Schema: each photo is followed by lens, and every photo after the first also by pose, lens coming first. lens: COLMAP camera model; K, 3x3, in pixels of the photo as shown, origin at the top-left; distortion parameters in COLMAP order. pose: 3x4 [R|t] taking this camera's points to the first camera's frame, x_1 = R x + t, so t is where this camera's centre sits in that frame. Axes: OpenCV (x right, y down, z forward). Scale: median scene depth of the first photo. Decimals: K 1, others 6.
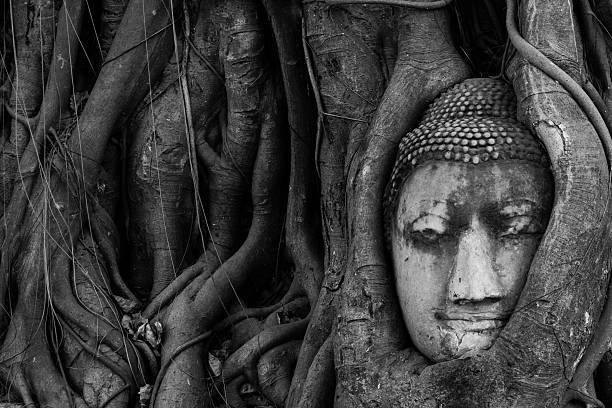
lens RADIAL K [[2124.6, 0, 306.0], [0, 2124.6, 204.0], [0, 0, 1]] dist [-0.011558, -0.836355]
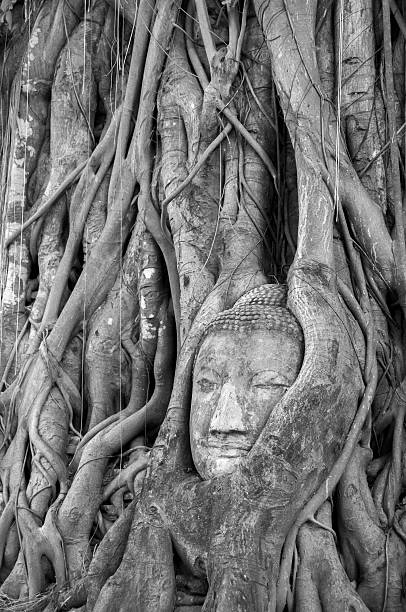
lens RADIAL K [[692.0, 0, 210.7], [0, 692.0, 306.2], [0, 0, 1]] dist [-0.005183, -0.005098]
pose [[0.959508, 0.018540, -0.281071, 0.180605], [-0.077321, 0.976838, -0.199521, 0.053144], [0.270862, 0.213175, 0.938717, 0.570504]]
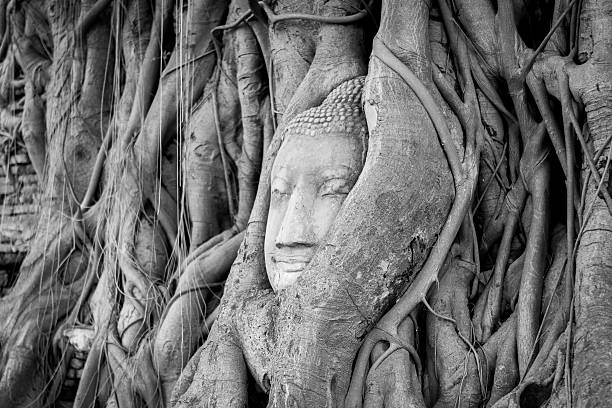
lens RADIAL K [[1366.2, 0, 306.0], [0, 1366.2, 204.0], [0, 0, 1]] dist [0.017519, -0.147935]
pose [[0.886356, 0.023833, -0.462391, 0.431131], [-0.063133, 0.995568, -0.069706, 0.073013], [0.458680, 0.090977, 0.883932, 0.305977]]
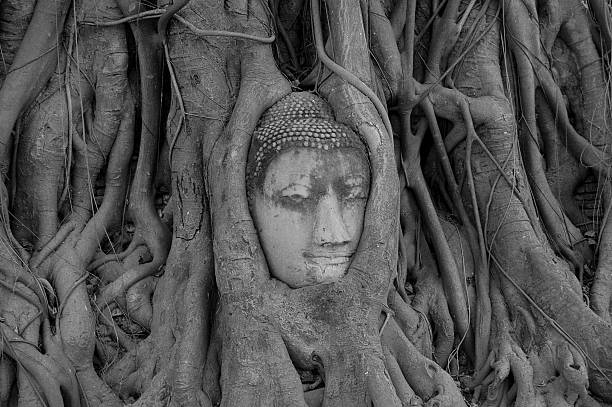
lens RADIAL K [[1366.2, 0, 306.0], [0, 1366.2, 203.5], [0, 0, 1]] dist [0.017519, -0.147935]
pose [[0.891265, 0.004342, 0.453461, -0.350238], [-0.004816, 0.999988, -0.000110, 0.017562], [-0.453457, -0.002087, 0.891276, 0.169528]]
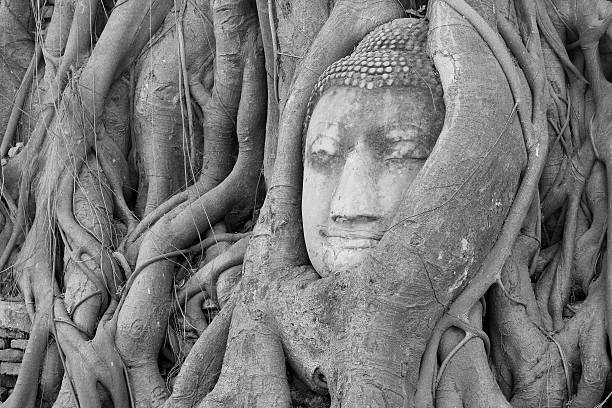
lens RADIAL K [[1453.1, 0, 306.0], [0, 1453.1, 204.0], [0, 0, 1]] dist [0.077696, 0.268023]
pose [[0.967185, 0.059551, -0.246995, 0.224155], [-0.068041, 0.997344, -0.025973, 0.056274], [0.244792, 0.041926, 0.968669, 0.302998]]
